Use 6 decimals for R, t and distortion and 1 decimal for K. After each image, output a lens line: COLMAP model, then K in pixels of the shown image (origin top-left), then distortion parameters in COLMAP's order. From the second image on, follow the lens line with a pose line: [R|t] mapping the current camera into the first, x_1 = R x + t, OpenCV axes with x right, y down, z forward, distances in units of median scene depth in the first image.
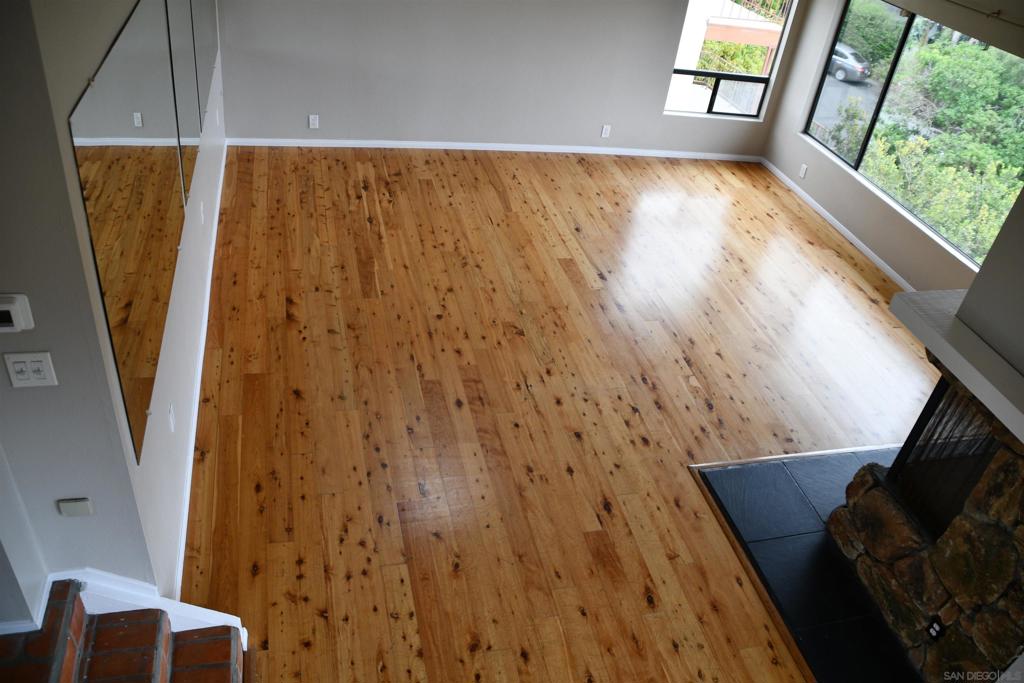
lens RADIAL K [[797.4, 0, 512.3], [0, 797.4, 344.6], [0, 0, 1]] dist [-0.085220, 0.003453]
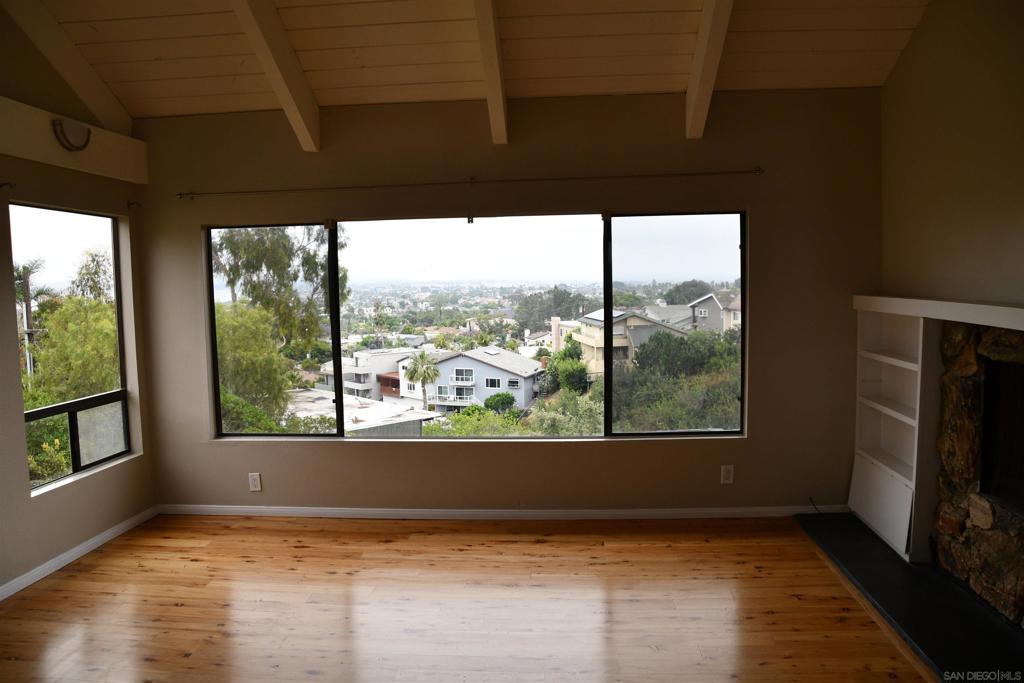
lens RADIAL K [[797.4, 0, 511.1], [0, 797.4, 339.2], [0, 0, 1]] dist [-0.085220, 0.003453]
pose [[0.301716, -0.208459, 0.930329, -0.223362], [0.604786, 0.796190, -0.017736, -0.226079], [-0.737022, 0.568002, 0.366297, 0.673191]]
